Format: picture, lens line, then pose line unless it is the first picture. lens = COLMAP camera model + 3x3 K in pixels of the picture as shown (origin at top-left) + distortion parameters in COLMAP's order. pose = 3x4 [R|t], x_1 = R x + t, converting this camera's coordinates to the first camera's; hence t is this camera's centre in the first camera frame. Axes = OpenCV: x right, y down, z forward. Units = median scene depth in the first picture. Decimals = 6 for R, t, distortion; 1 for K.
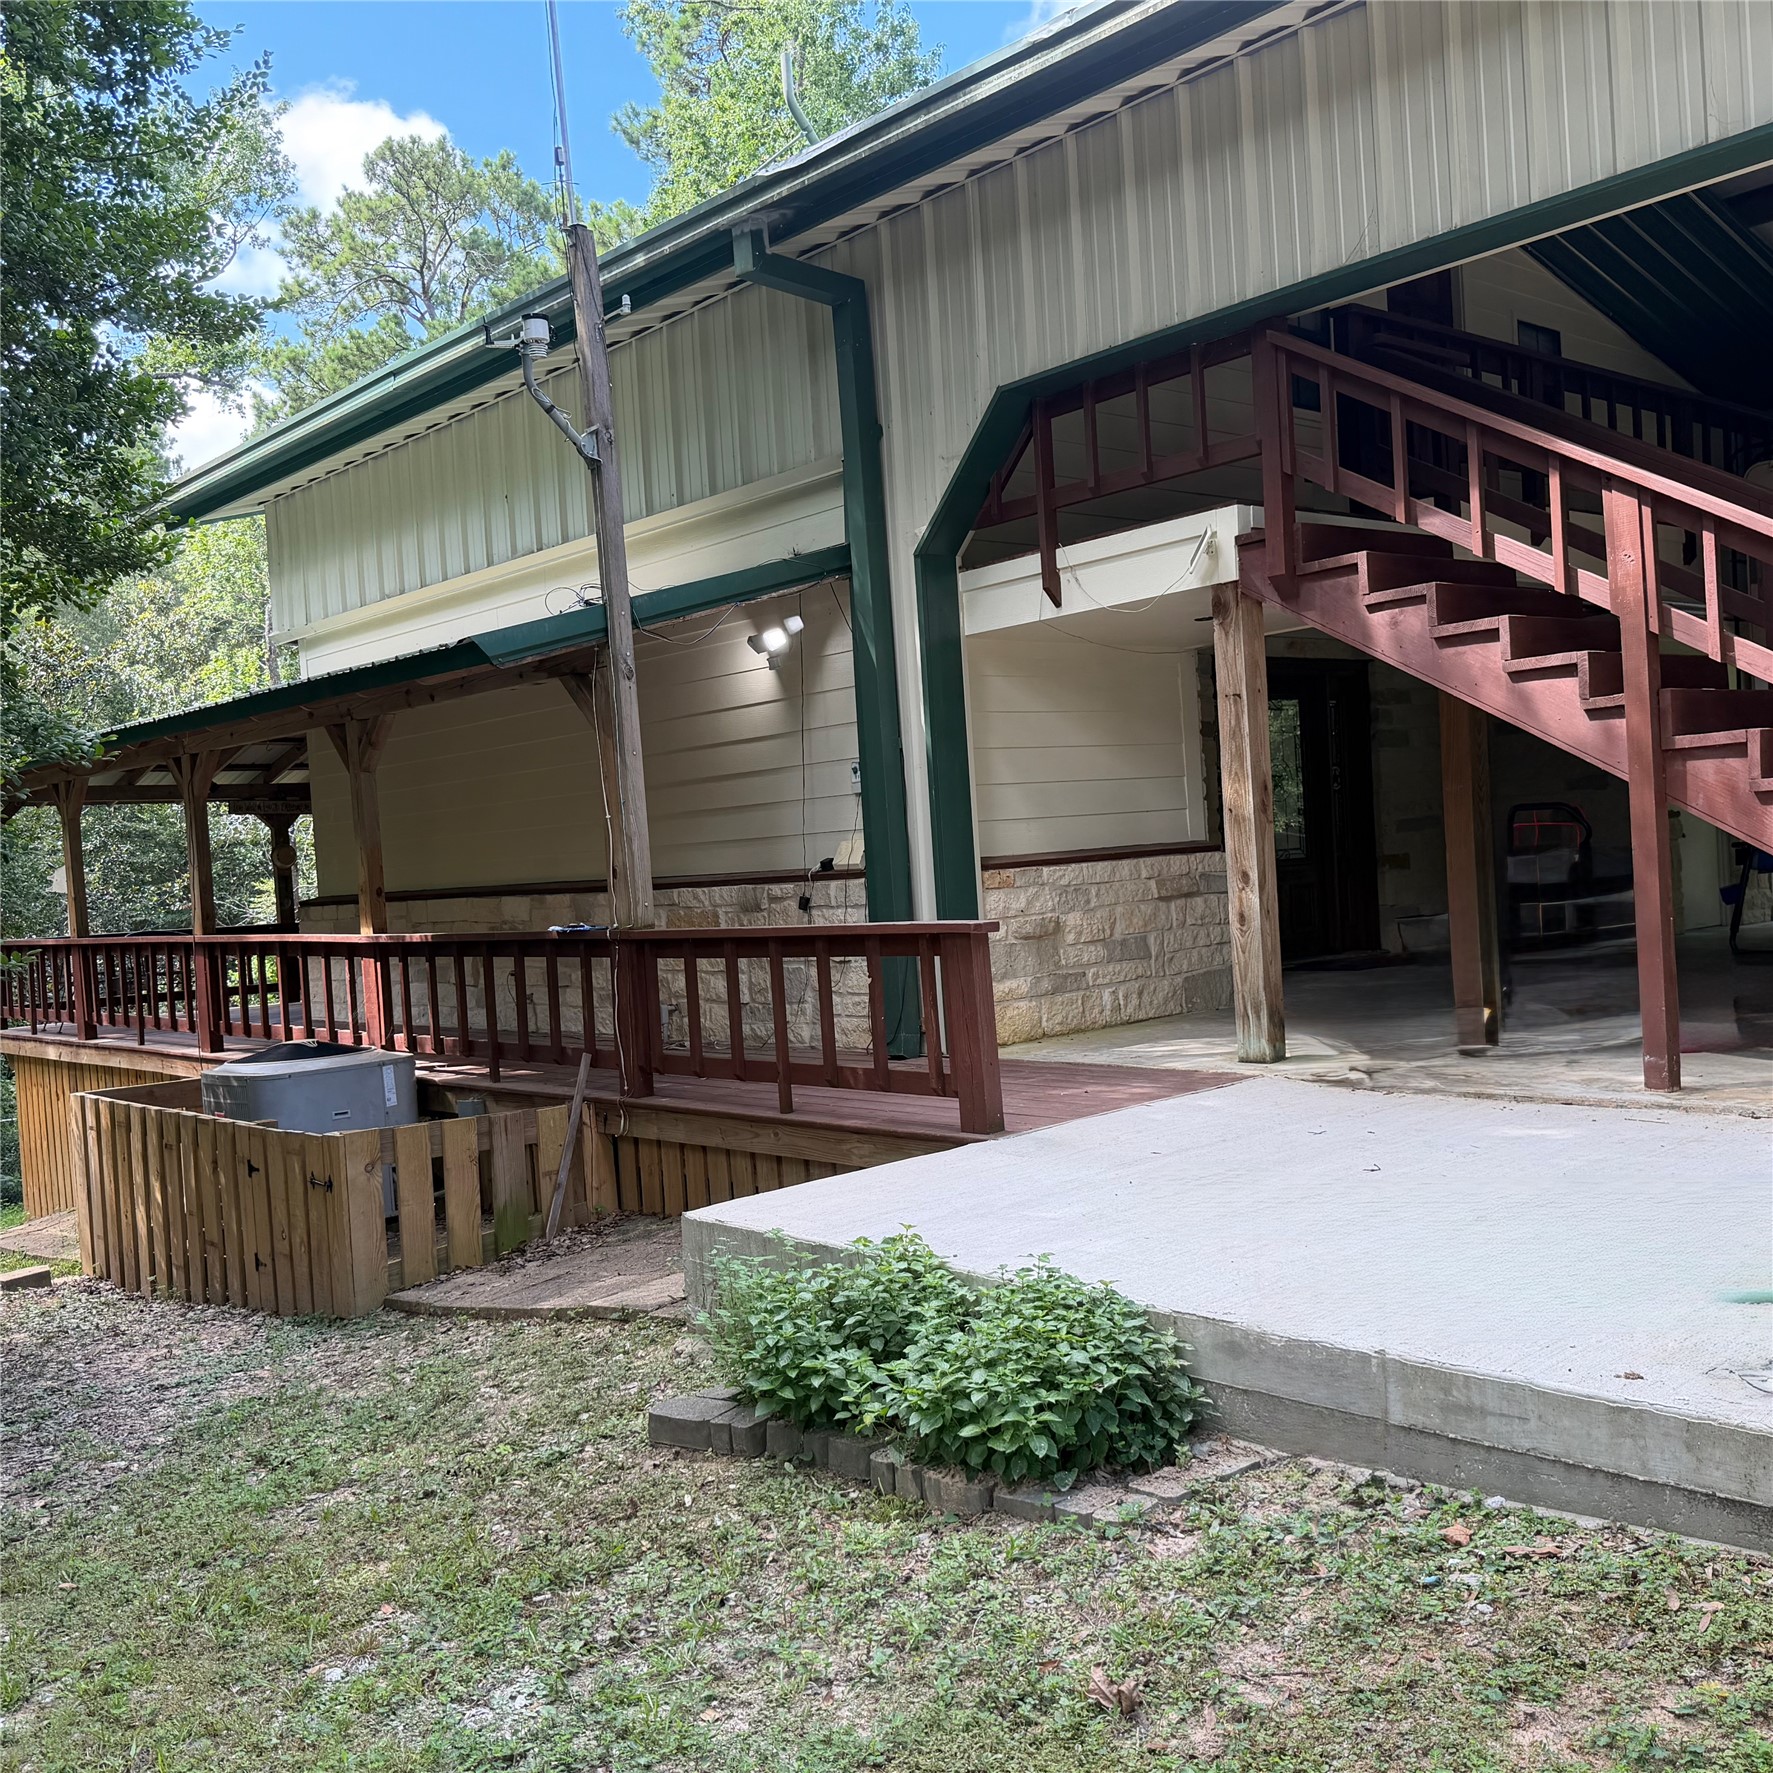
lens RADIAL K [[1798.2, 0, 884.2], [0, 1798.2, 890.0], [0, 0, 1]] dist [0.202194, -0.428489]
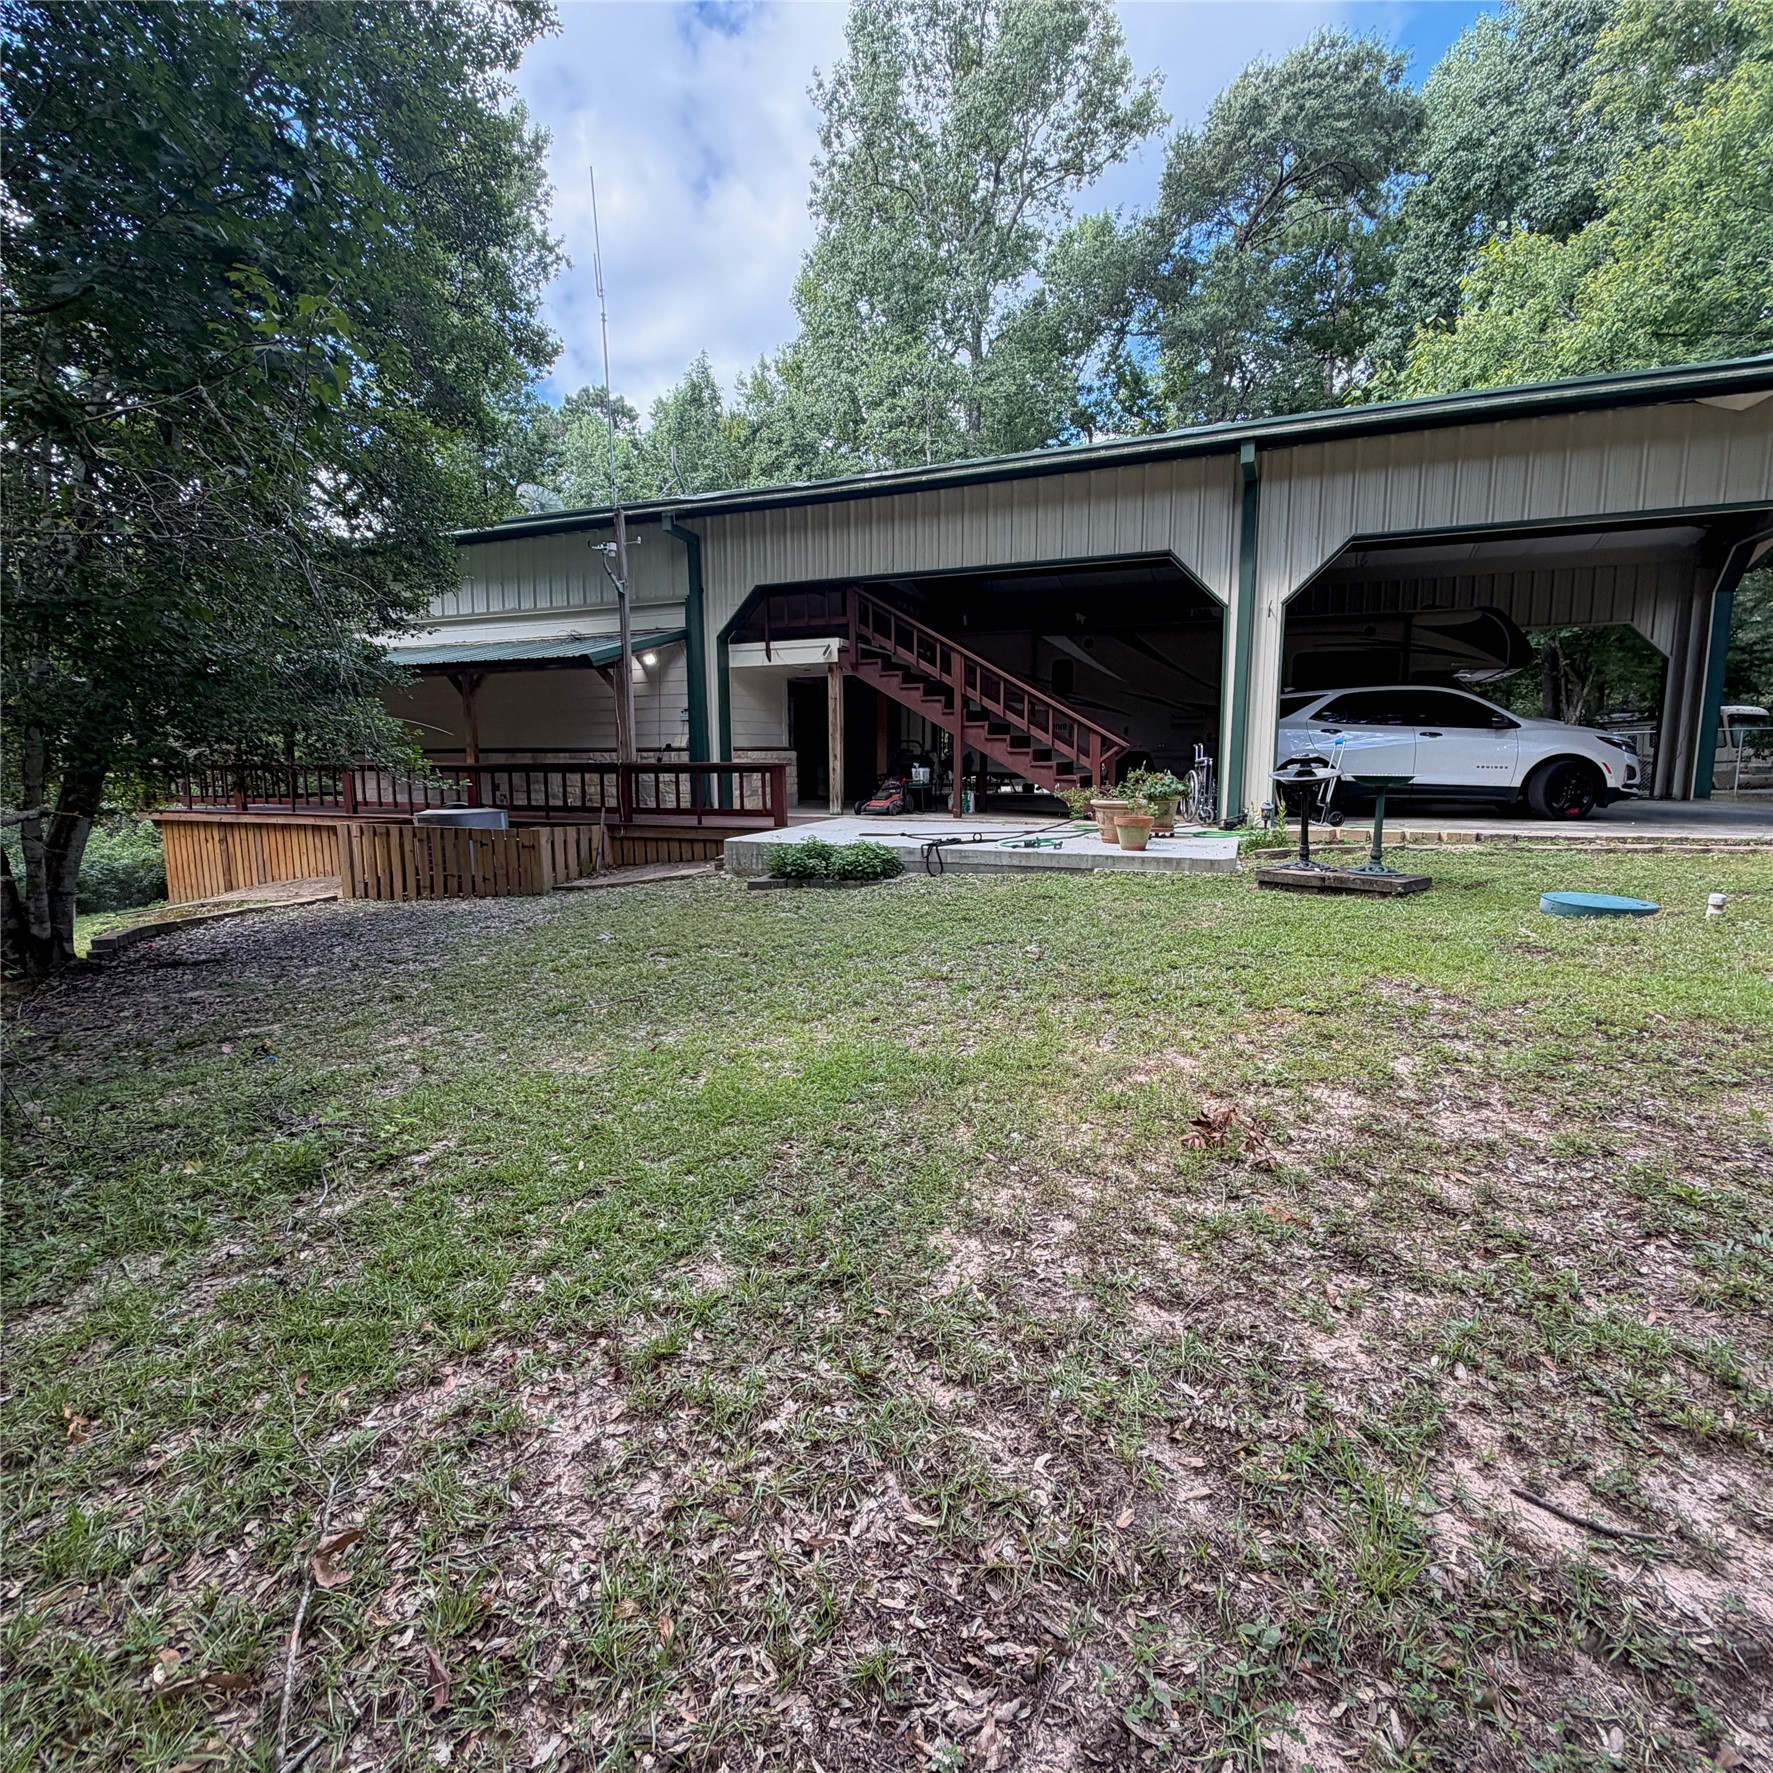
lens RADIAL K [[951.1, 0, 879.7], [0, 951.1, 889.0], [0, 0, 1]] dist [-0.001803, 0.000993]
pose [[0.912949, 0.002448, 0.408065, -0.390681], [-0.046391, 0.994122, 0.097825, 0.054101], [-0.405427, -0.108239, 0.907697, -0.543260]]
